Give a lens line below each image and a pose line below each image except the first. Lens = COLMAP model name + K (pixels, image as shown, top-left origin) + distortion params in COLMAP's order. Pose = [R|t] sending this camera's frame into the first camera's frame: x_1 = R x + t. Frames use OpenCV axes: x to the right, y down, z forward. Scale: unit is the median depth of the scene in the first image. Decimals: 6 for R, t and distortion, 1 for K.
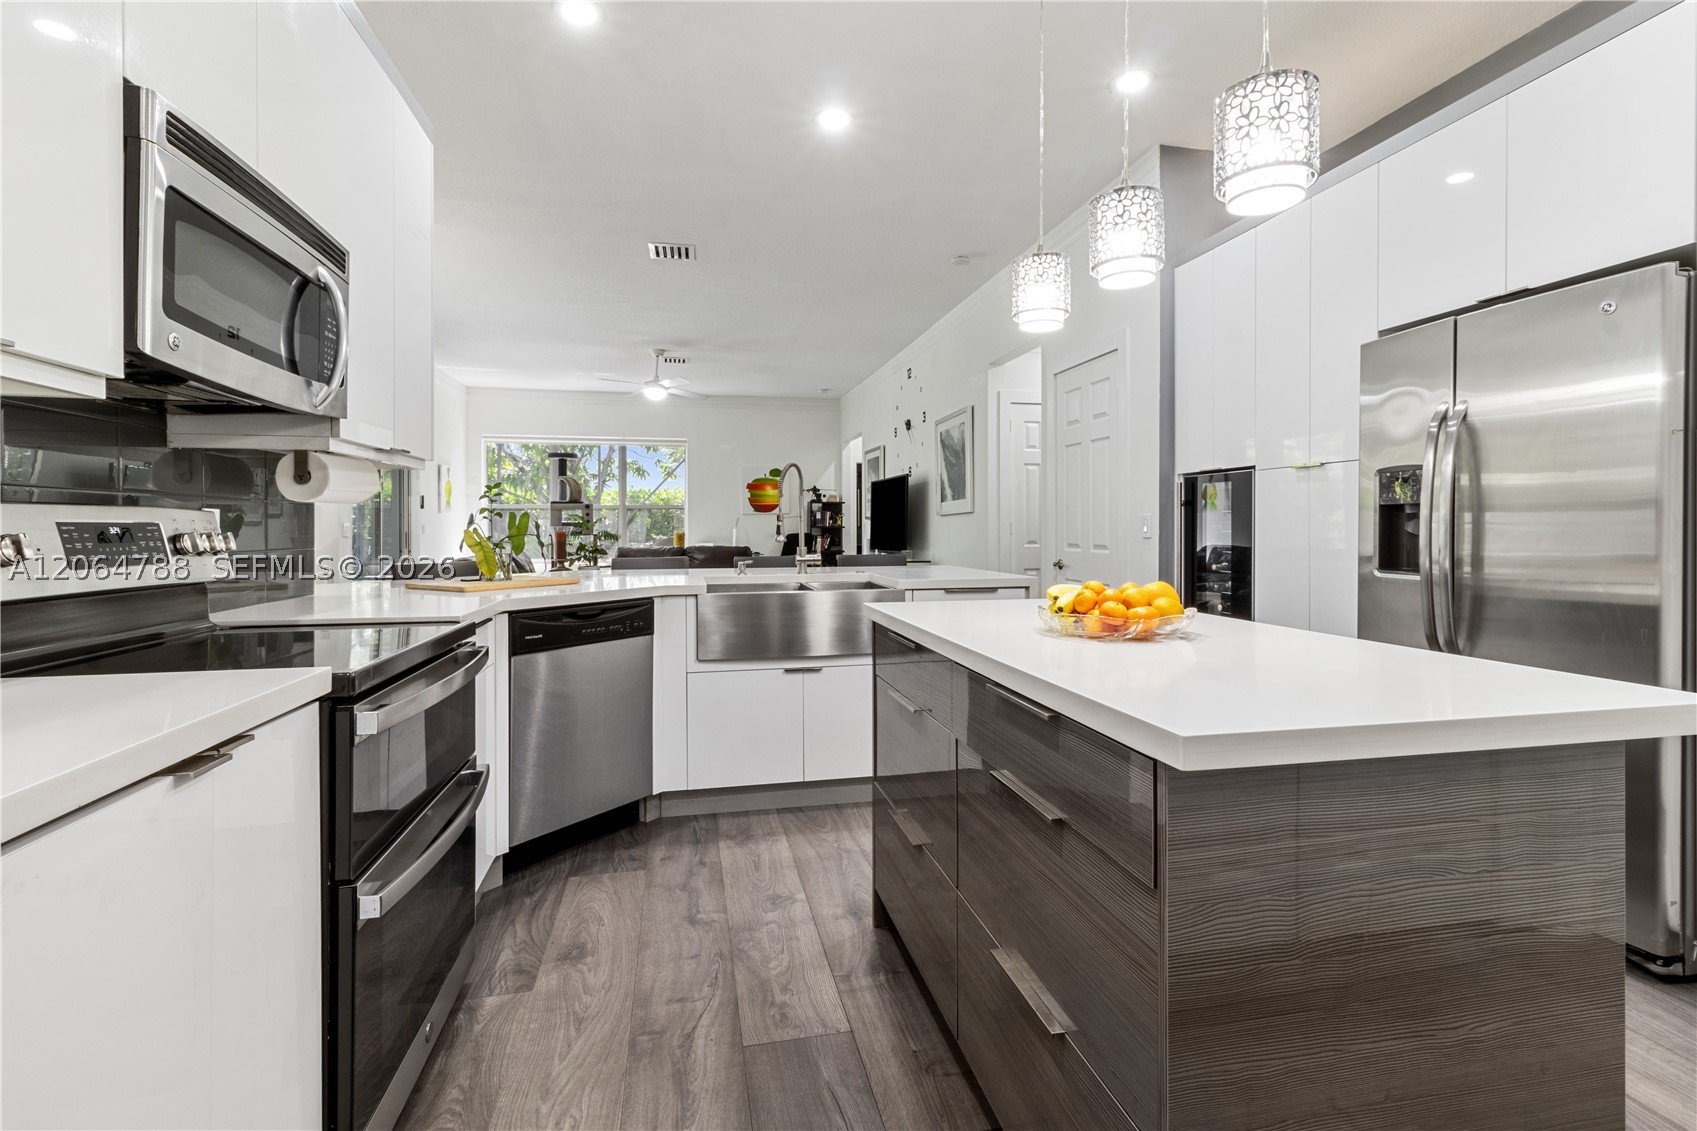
lens RADIAL K [[781.7, 0, 838.6], [0, 781.7, 525.8], [0, 0, 1]] dist [0.003577, -0.000354]
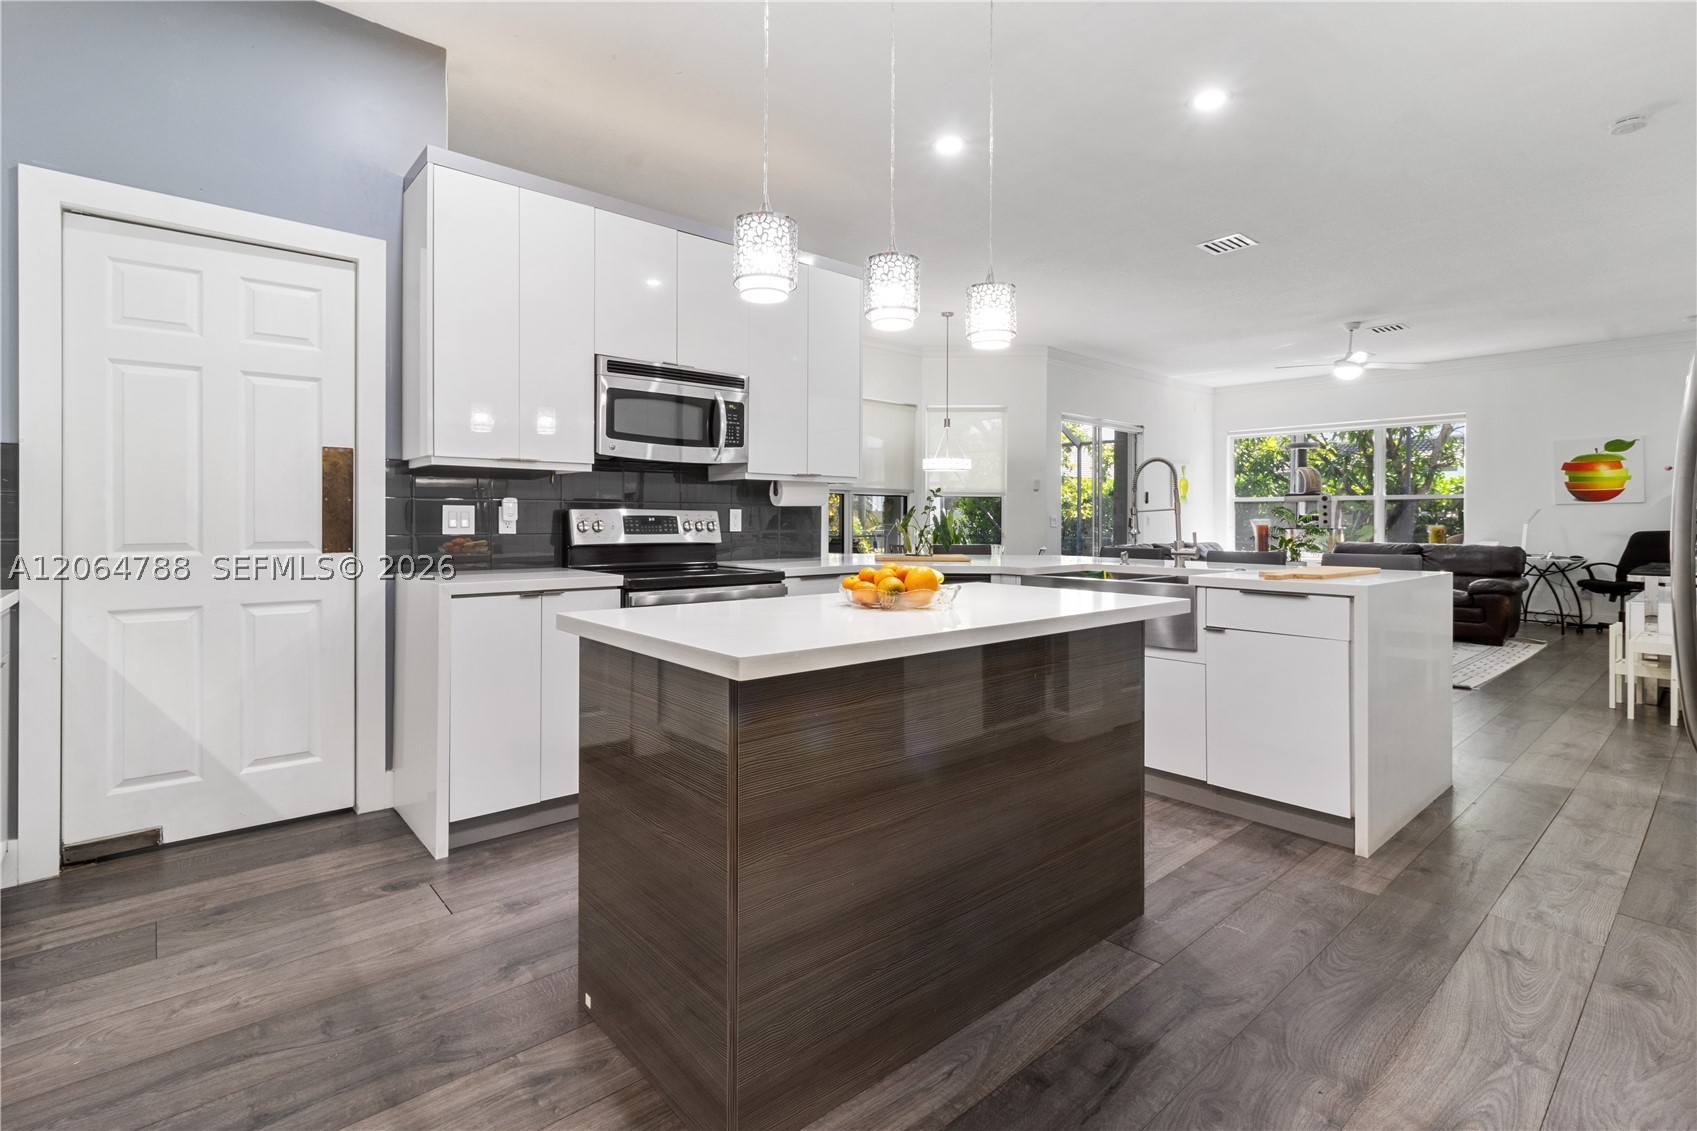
lens RADIAL K [[781.7, 0, 861.0], [0, 781.7, 527.3], [0, 0, 1]] dist [0.003577, -0.000354]
pose [[0.508127, 0.013521, -0.861176, 0.252243], [-0.003336, 0.999900, 0.013731, -0.000997], [0.861275, -0.004104, 0.508122, 0.055982]]
